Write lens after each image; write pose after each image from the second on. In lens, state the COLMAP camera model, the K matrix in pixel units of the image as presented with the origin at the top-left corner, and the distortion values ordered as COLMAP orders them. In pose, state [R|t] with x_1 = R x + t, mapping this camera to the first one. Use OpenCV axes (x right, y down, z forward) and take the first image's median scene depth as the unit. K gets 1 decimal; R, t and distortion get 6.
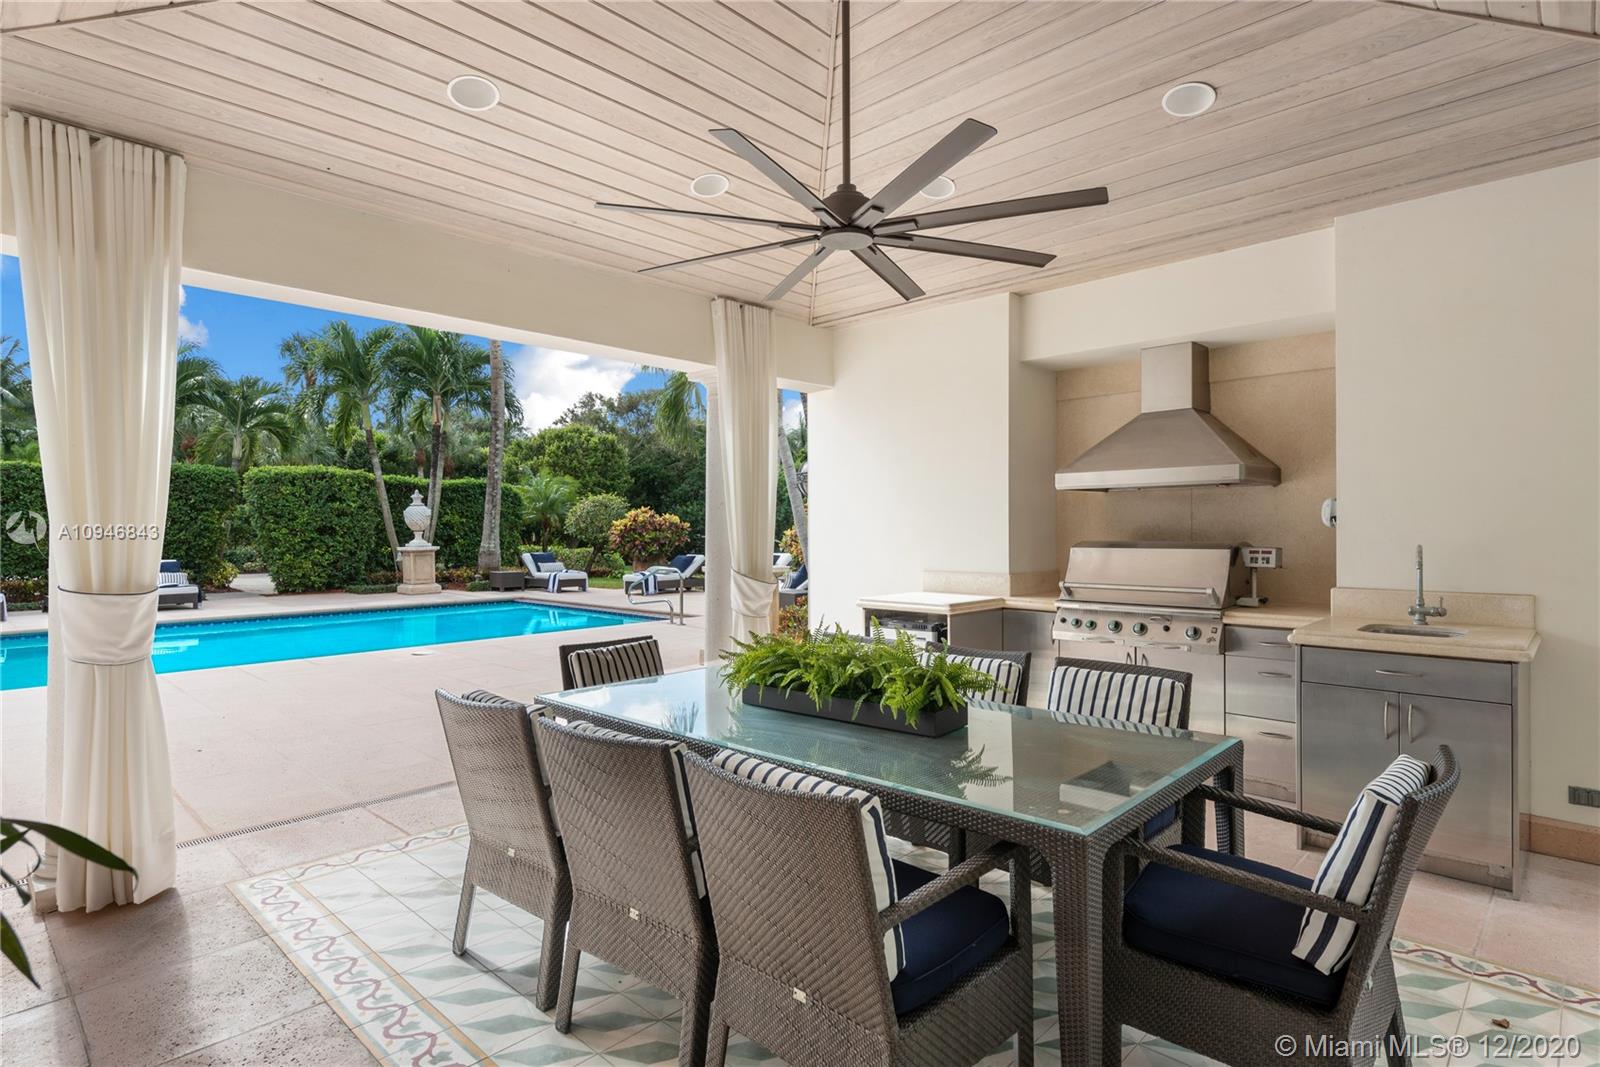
lens RADIAL K [[837.5, 0, 805.1], [0, 837.5, 530.4], [0, 0, 1]] dist [0.018907, 0.000278]
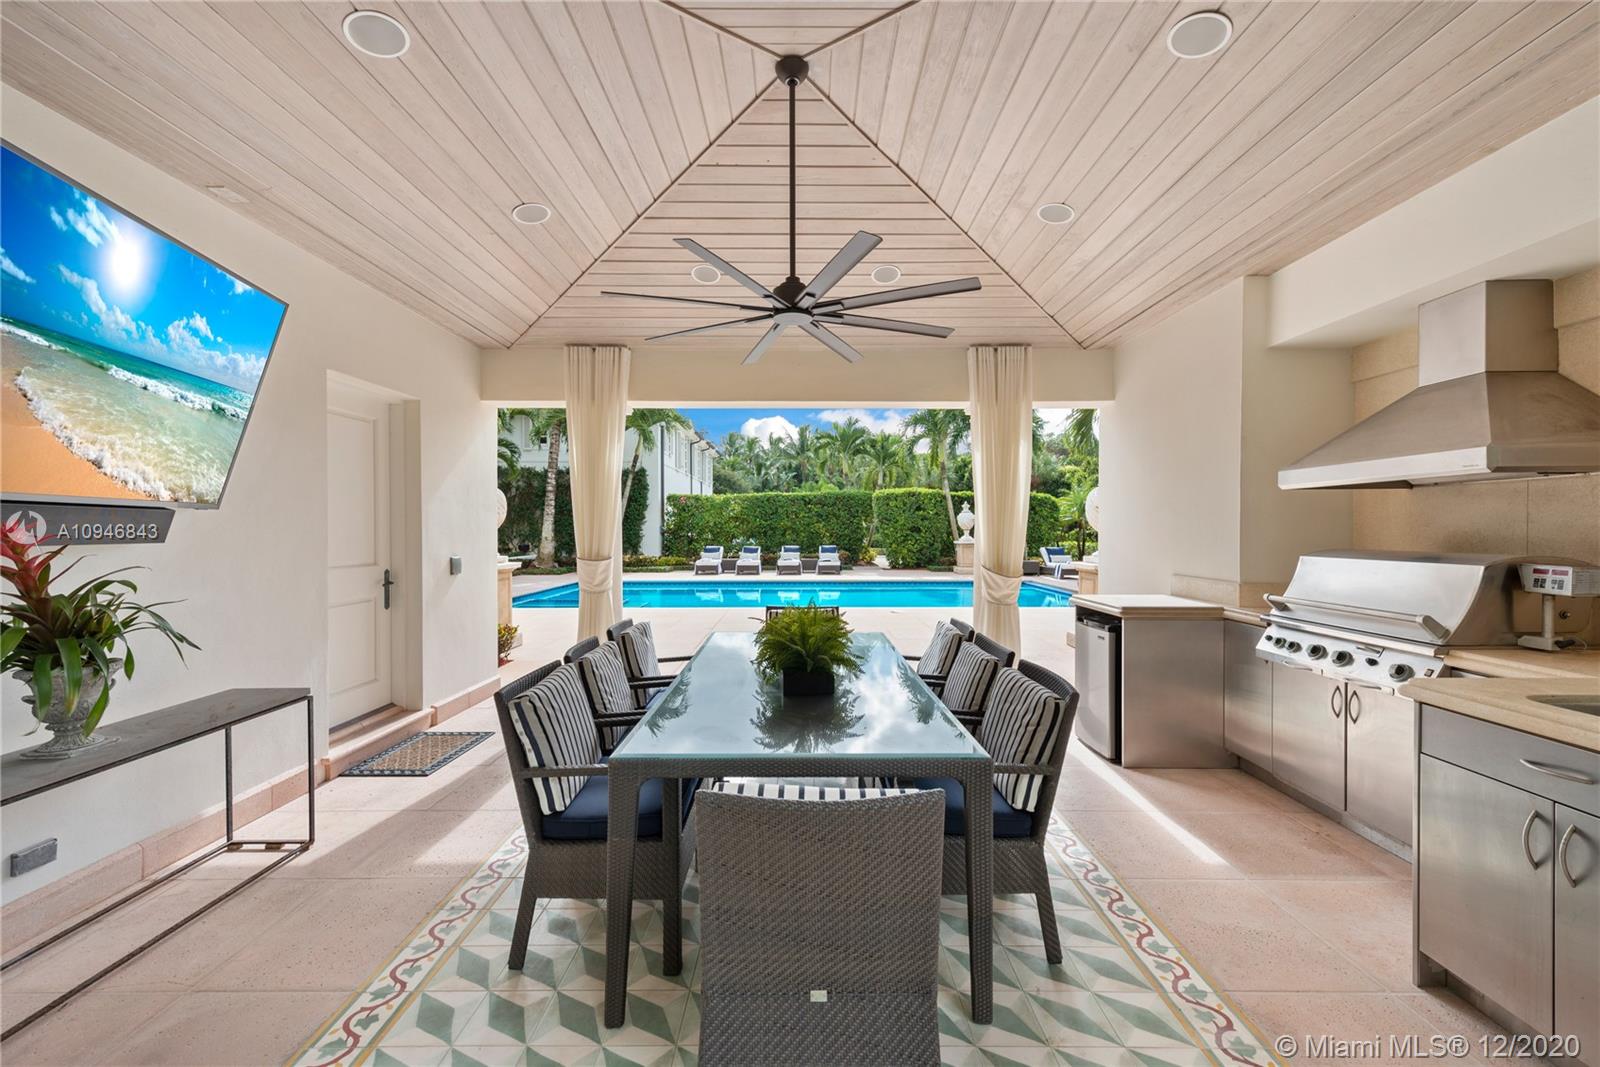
lens RADIAL K [[633.9, 0, 806.4], [0, 633.9, 536.0], [0, 0, 1]] dist [0.000925, 0.000067]
pose [[0.685153, 0.013666, -0.728271, 0.414085], [-0.005665, 0.999894, 0.013434, -0.005944], [0.728377, -0.005079, 0.685158, 0.167624]]
